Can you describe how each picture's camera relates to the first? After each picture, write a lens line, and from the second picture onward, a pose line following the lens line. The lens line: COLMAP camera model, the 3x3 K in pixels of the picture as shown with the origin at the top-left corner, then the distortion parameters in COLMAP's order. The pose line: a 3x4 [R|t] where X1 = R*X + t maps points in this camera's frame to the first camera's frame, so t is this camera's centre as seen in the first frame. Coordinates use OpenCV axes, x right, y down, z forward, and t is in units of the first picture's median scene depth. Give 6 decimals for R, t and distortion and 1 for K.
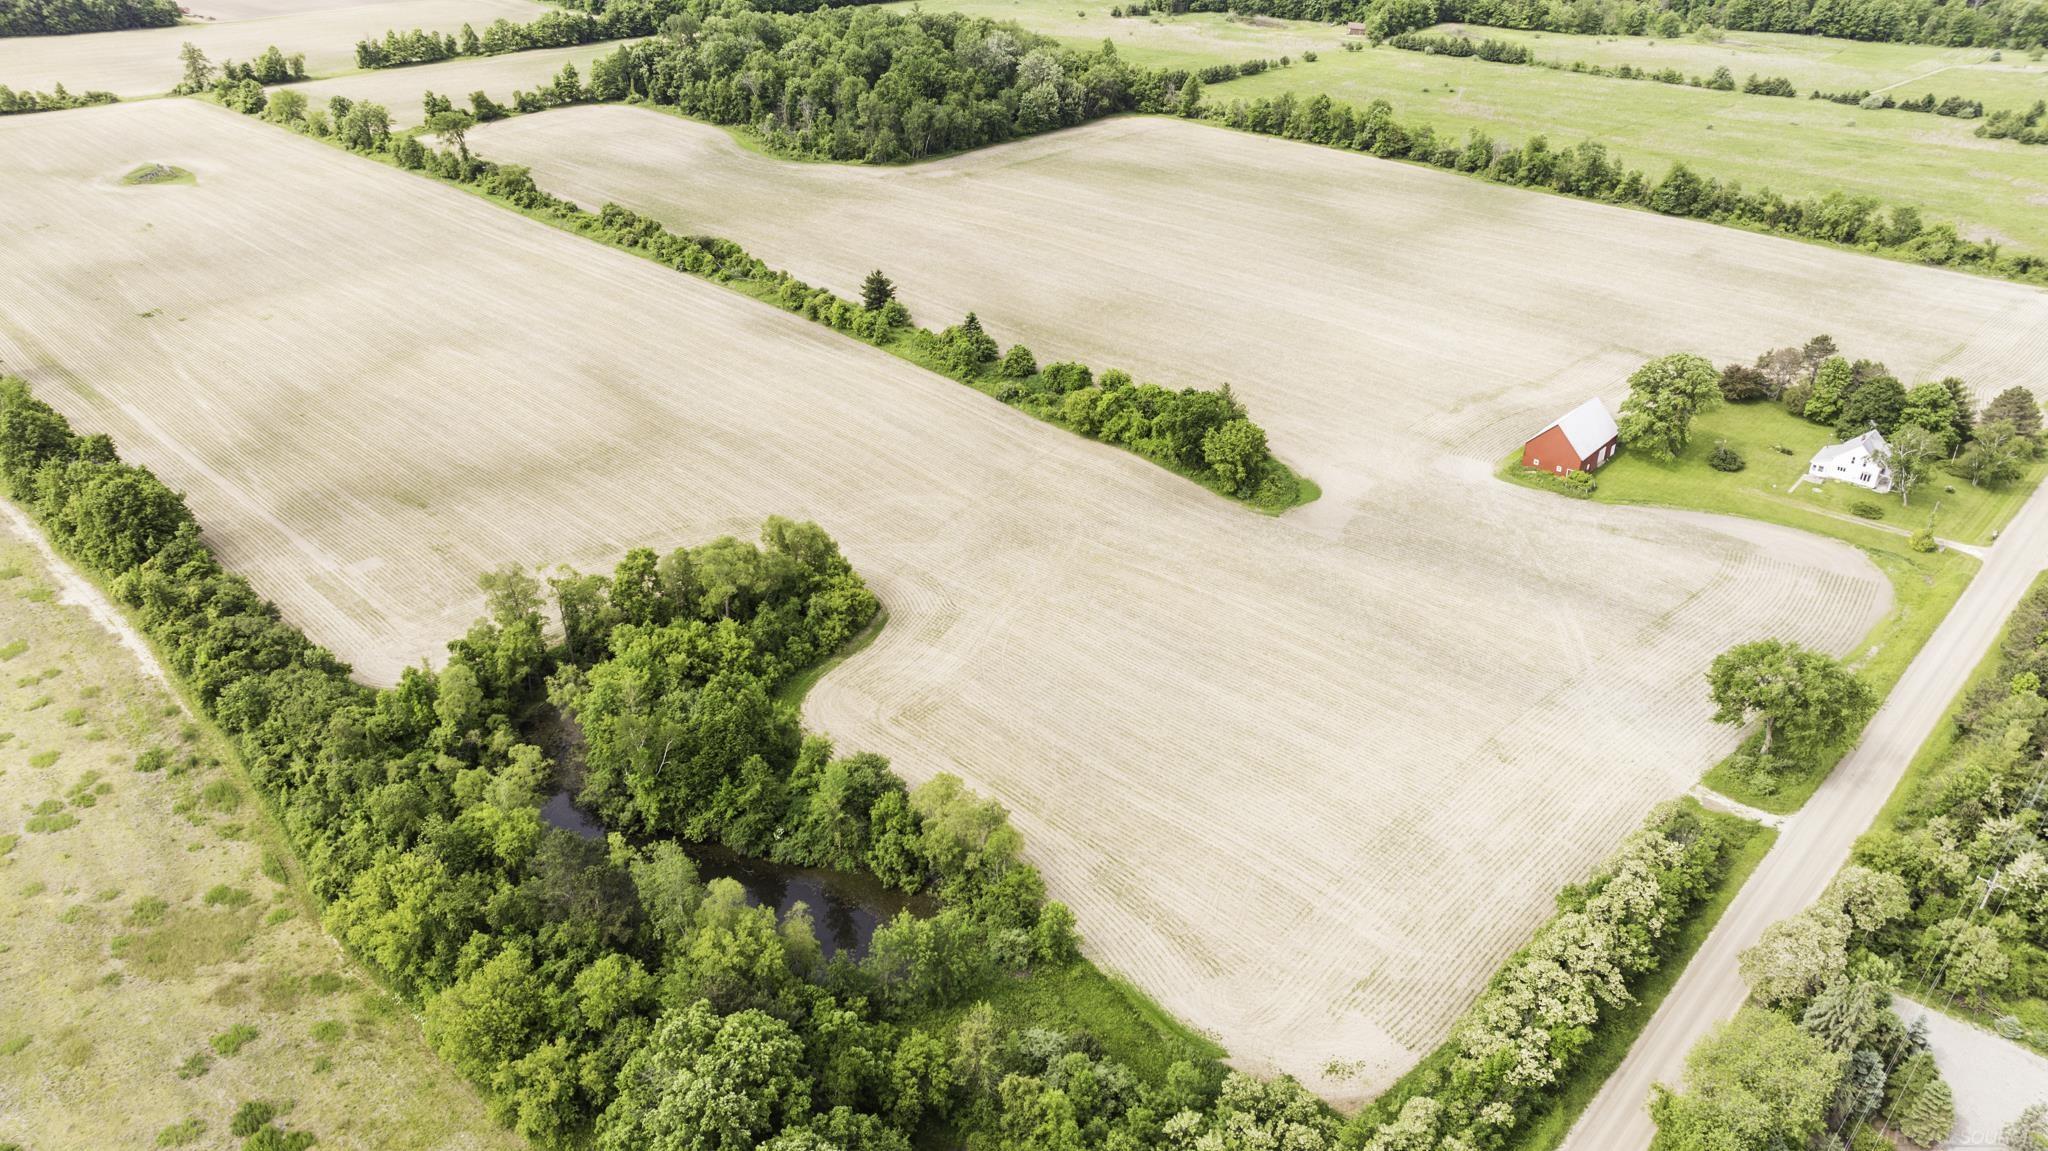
lens RADIAL K [[1439.0, 0, 1019.7], [0, 1439.0, 580.7], [0, 0, 1]] dist [-0.043797, 0.041269]
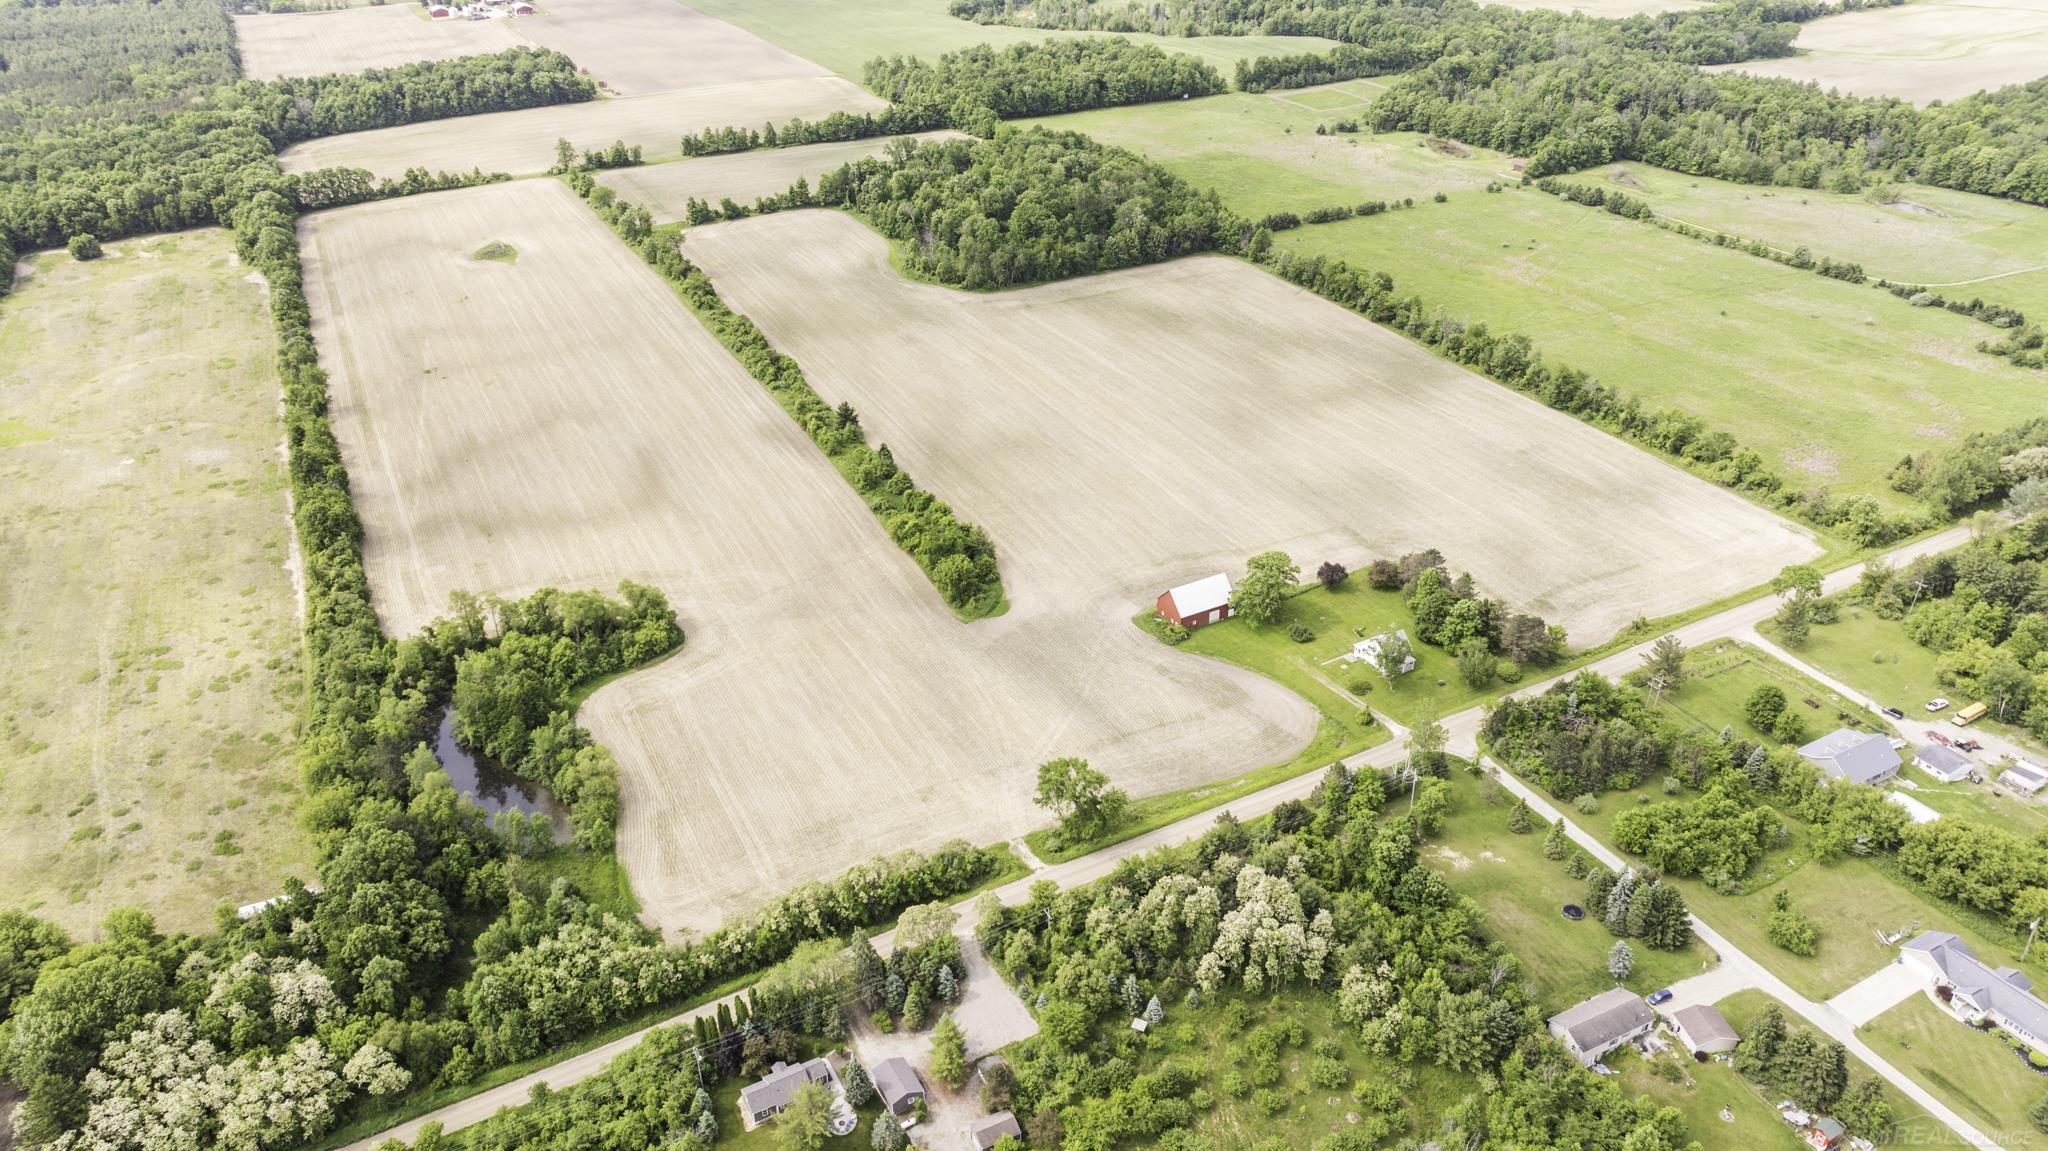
lens RADIAL K [[1439.0, 0, 1019.7], [0, 1439.0, 580.7], [0, 0, 1]] dist [-0.043797, 0.041269]
pose [[0.946039, 0.149984, -0.287255, 0.573786], [-0.147110, 0.988612, 0.031691, -0.126619], [0.288737, 0.012278, 0.957330, -0.363671]]
